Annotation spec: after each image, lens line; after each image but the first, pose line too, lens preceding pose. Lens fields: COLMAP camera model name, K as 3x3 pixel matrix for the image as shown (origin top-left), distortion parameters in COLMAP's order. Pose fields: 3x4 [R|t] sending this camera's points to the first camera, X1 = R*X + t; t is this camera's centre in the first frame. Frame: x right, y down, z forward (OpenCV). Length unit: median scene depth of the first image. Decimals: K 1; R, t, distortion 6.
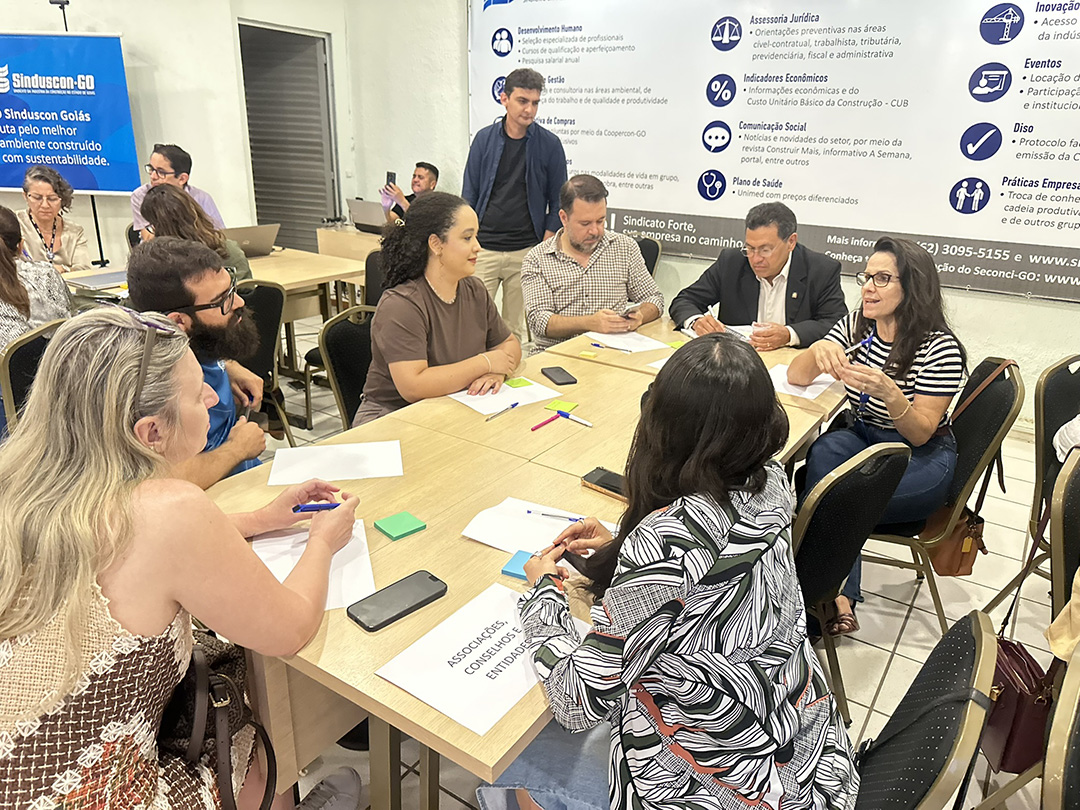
lens RADIAL K [[767.6, 0, 546.6], [0, 767.6, 410.1], [0, 0, 1]] dist [0.029574, -0.030380]
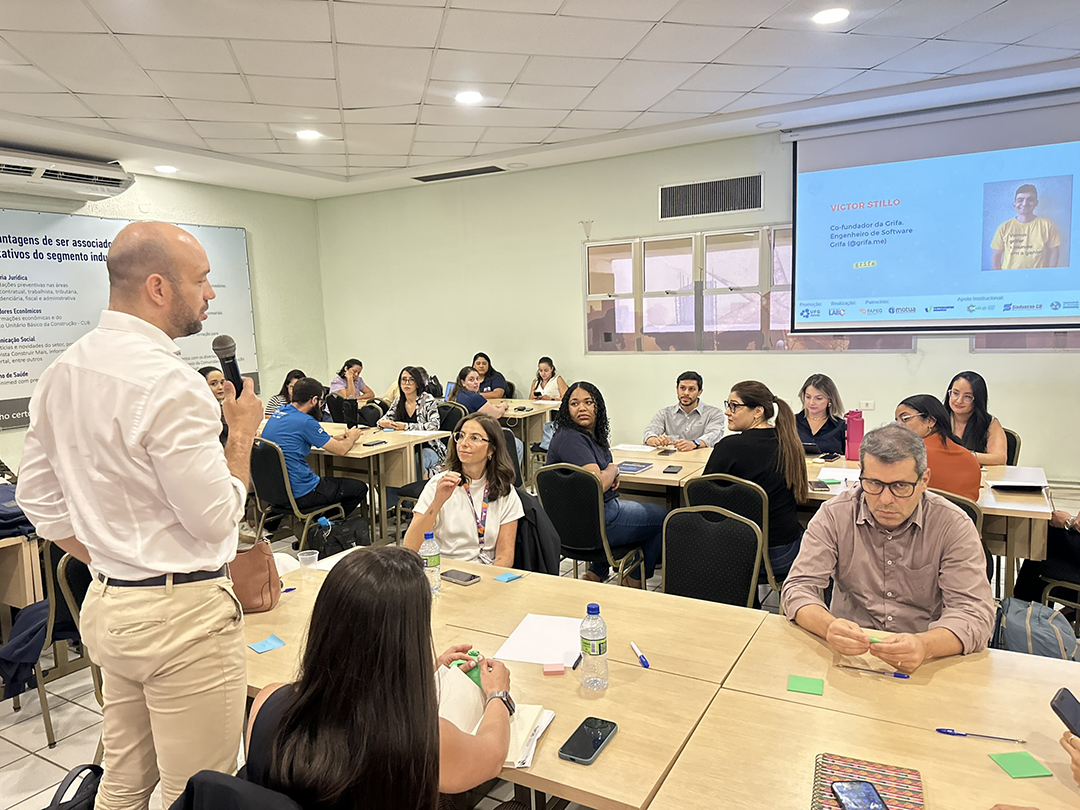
lens RADIAL K [[756.0, 0, 540.0], [0, 756.0, 405.0], [0, 0, 1]] dist [0.087564, -0.104298]
pose [[-0.056048, -0.147815, 0.987426, -1.315708], [0.383737, 0.909829, 0.157980, -0.085168], [-0.921740, 0.387766, 0.005728, 0.060960]]
